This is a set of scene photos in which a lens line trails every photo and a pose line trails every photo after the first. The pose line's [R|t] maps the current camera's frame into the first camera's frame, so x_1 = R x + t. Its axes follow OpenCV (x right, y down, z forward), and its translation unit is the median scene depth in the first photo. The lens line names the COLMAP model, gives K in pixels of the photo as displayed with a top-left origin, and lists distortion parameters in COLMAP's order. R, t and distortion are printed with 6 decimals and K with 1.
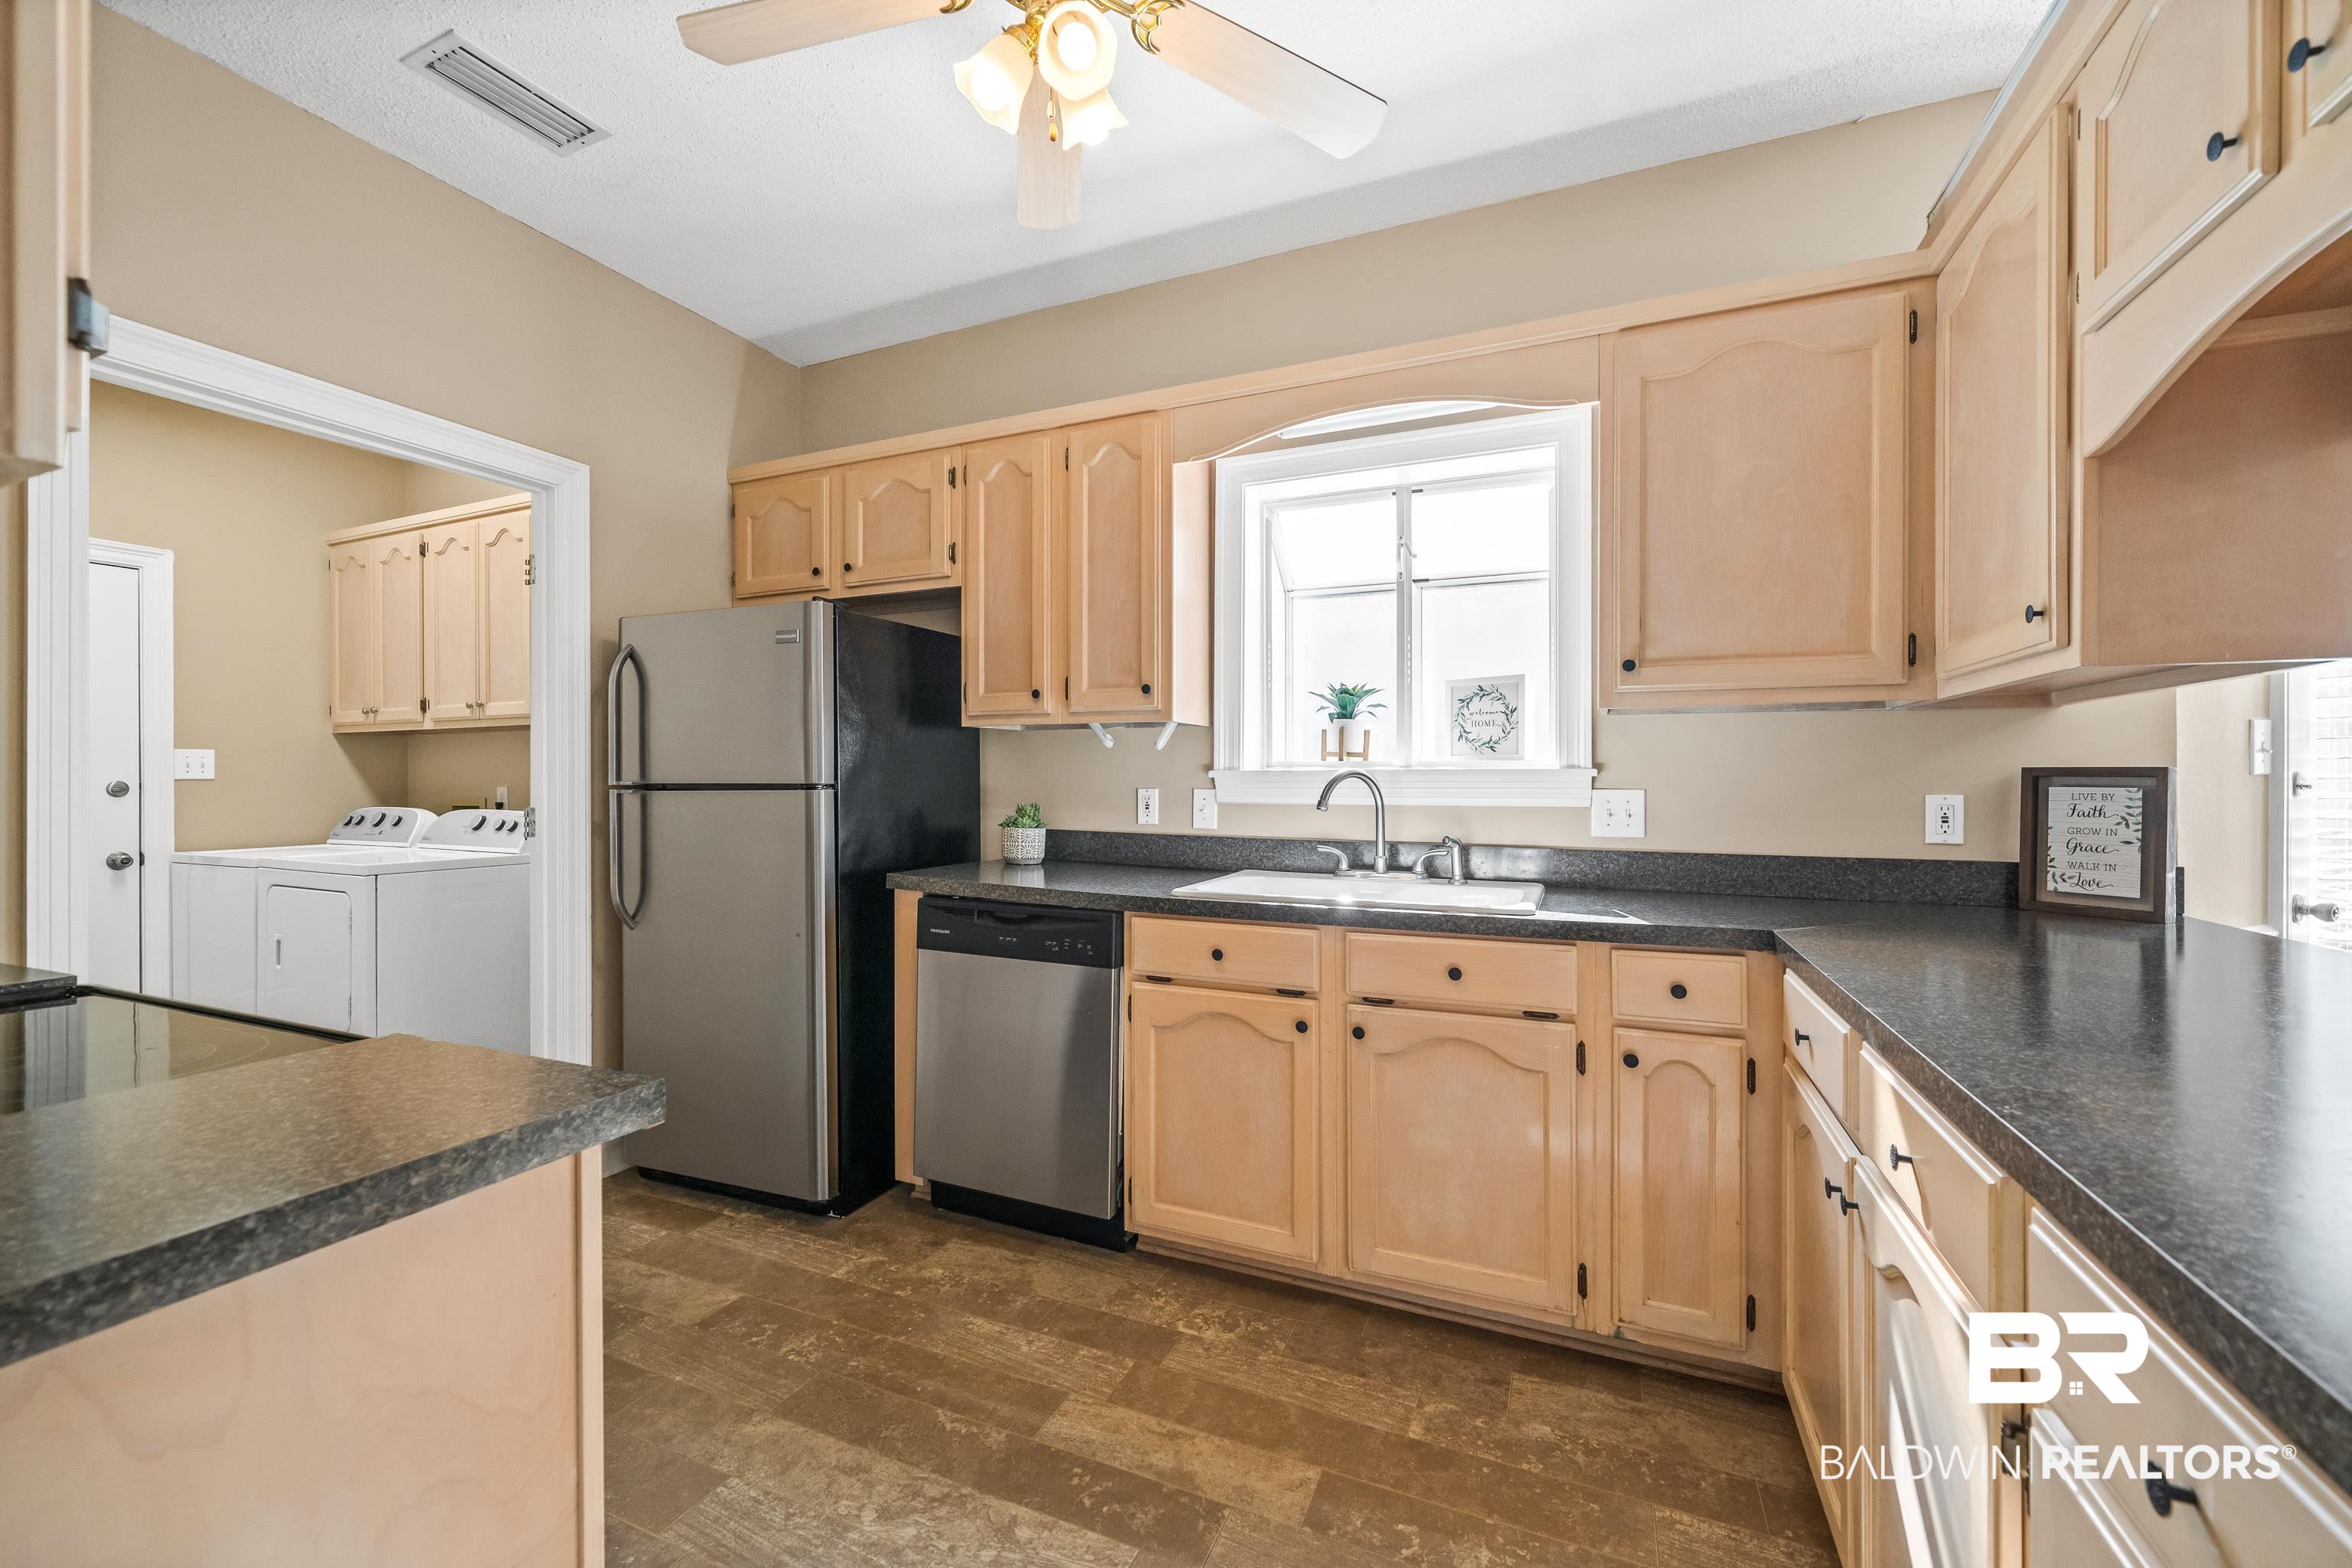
lens RADIAL K [[936.8, 0, 1176.3], [0, 936.8, 774.1], [0, 0, 1]] dist [-0.000225, -0.000601]
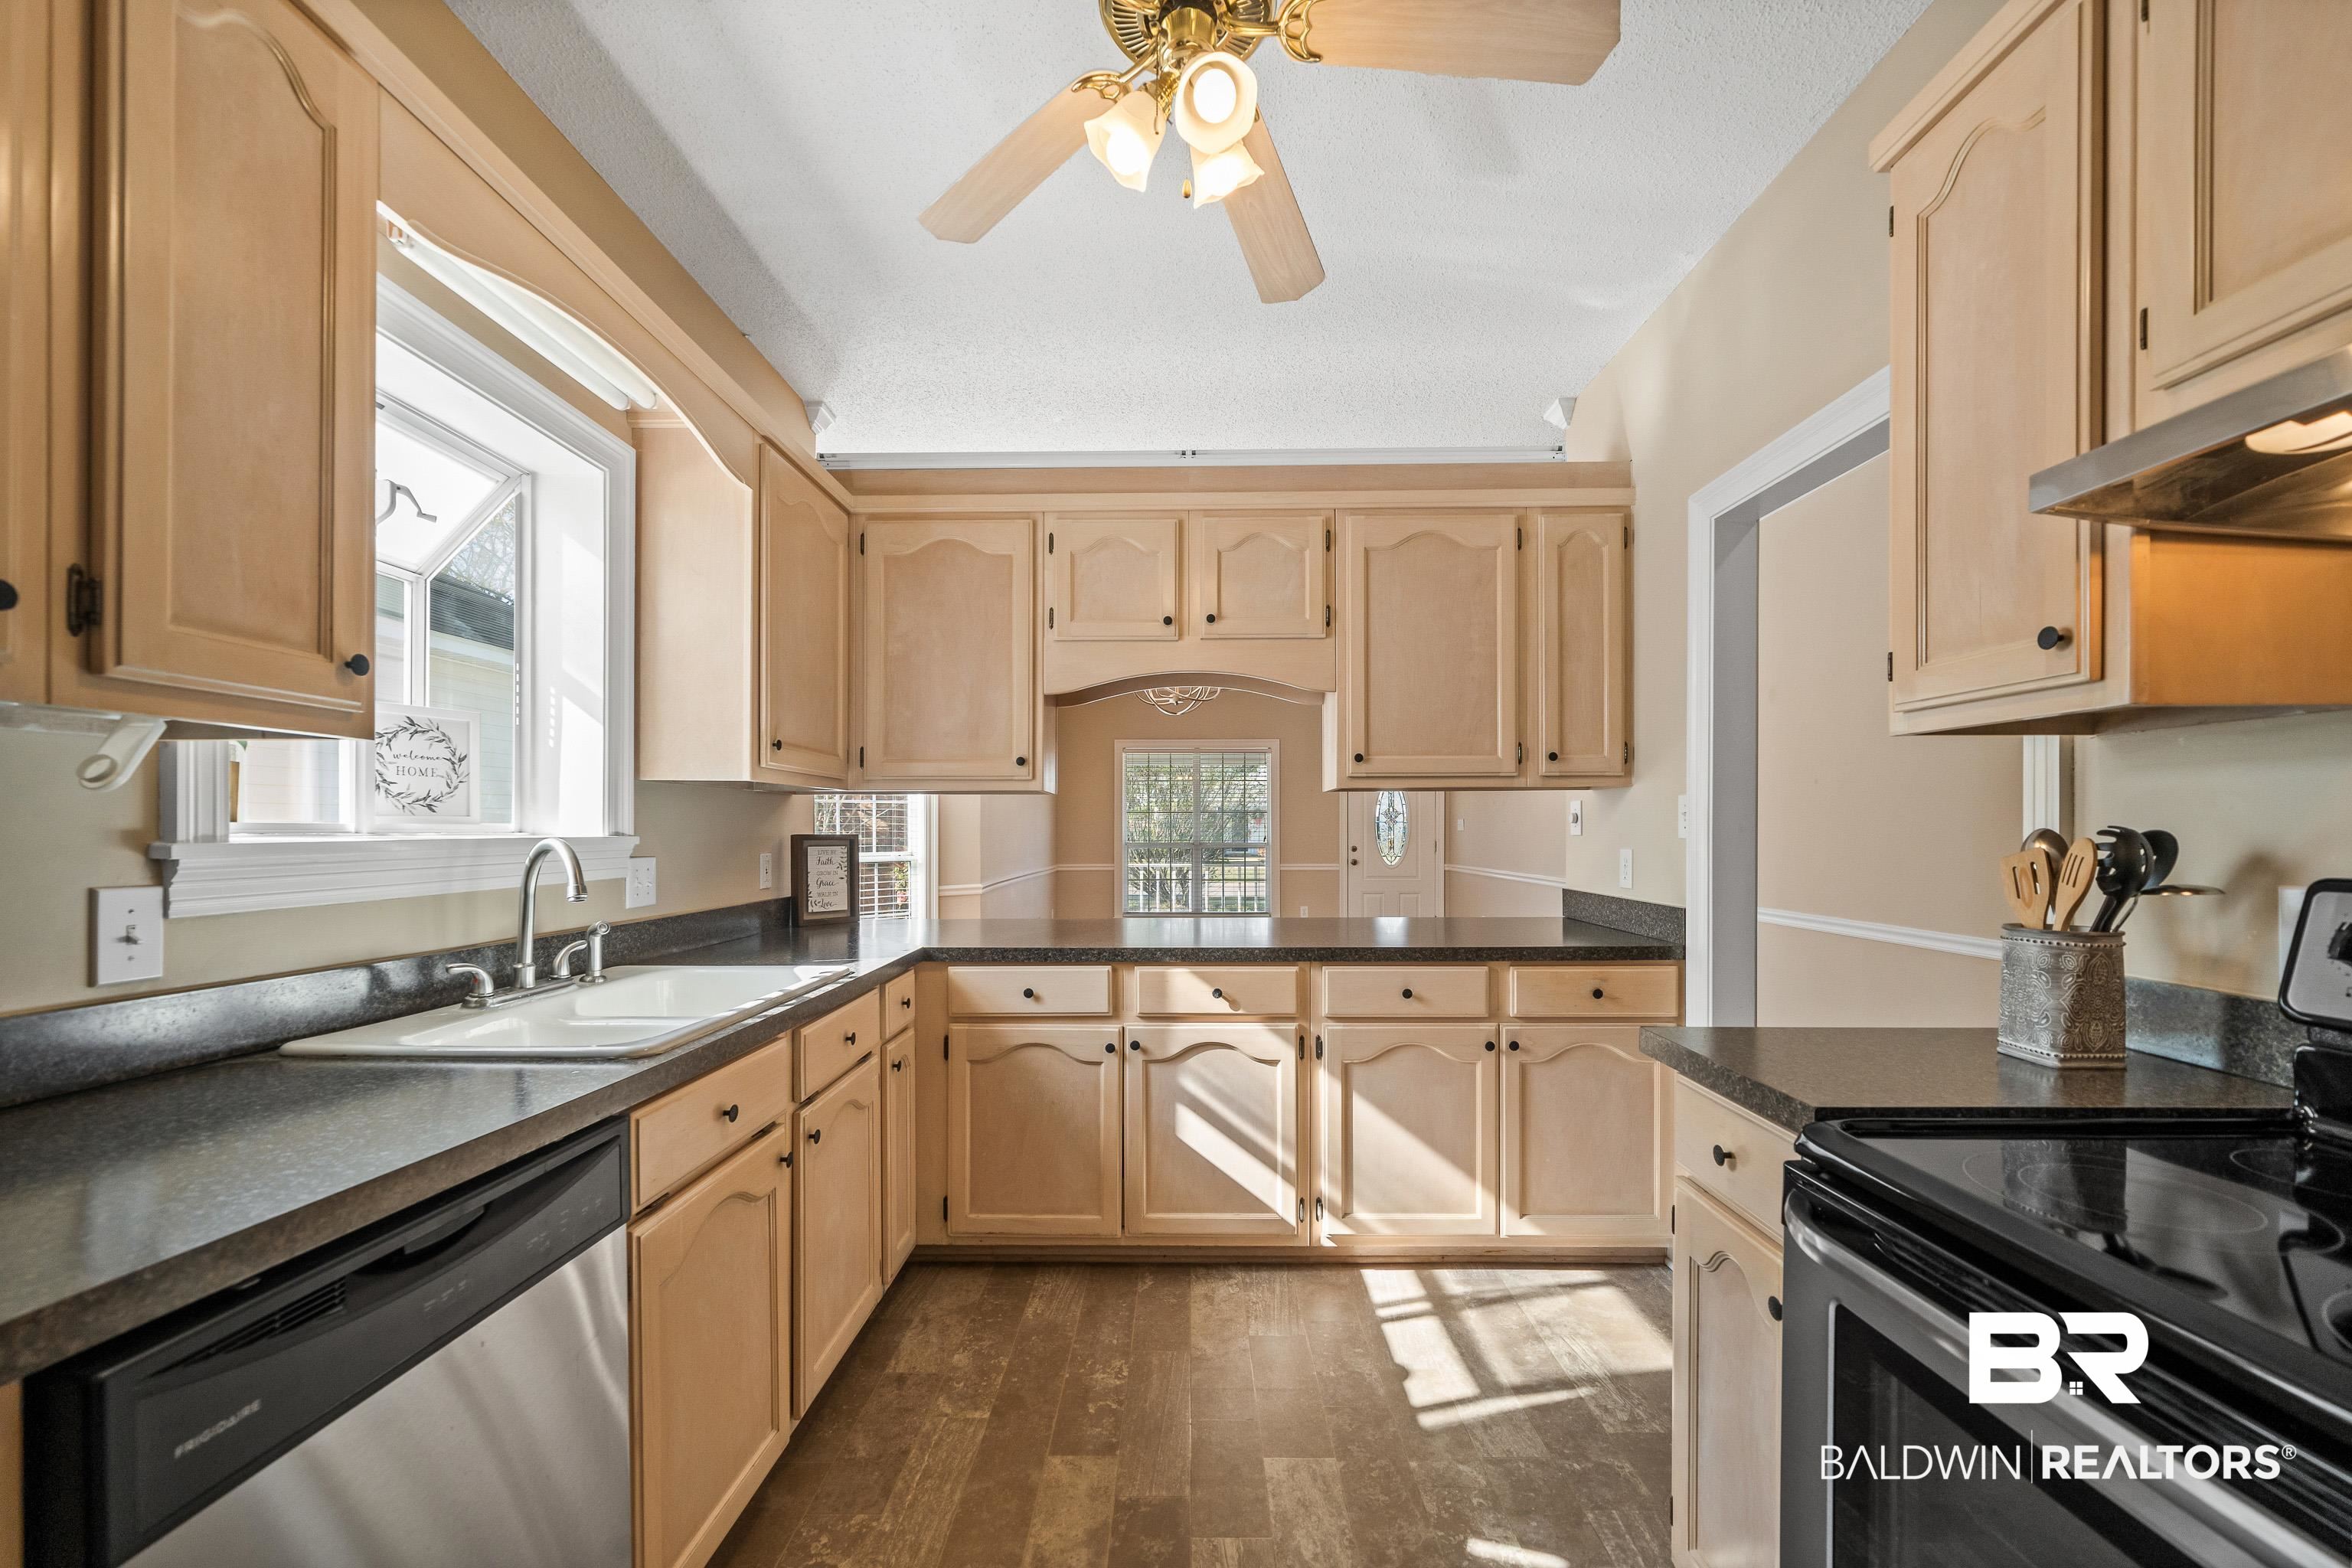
lens RADIAL K [[936.8, 0, 1176.1], [0, 936.8, 830.5], [0, 0, 1]] dist [-0.000225, -0.000601]
pose [[-0.383625, 0.003291, 0.923483, -0.759947], [0.004150, 0.999990, -0.001840, -0.008219], [-0.923479, 0.003127, -0.383635, 1.029498]]
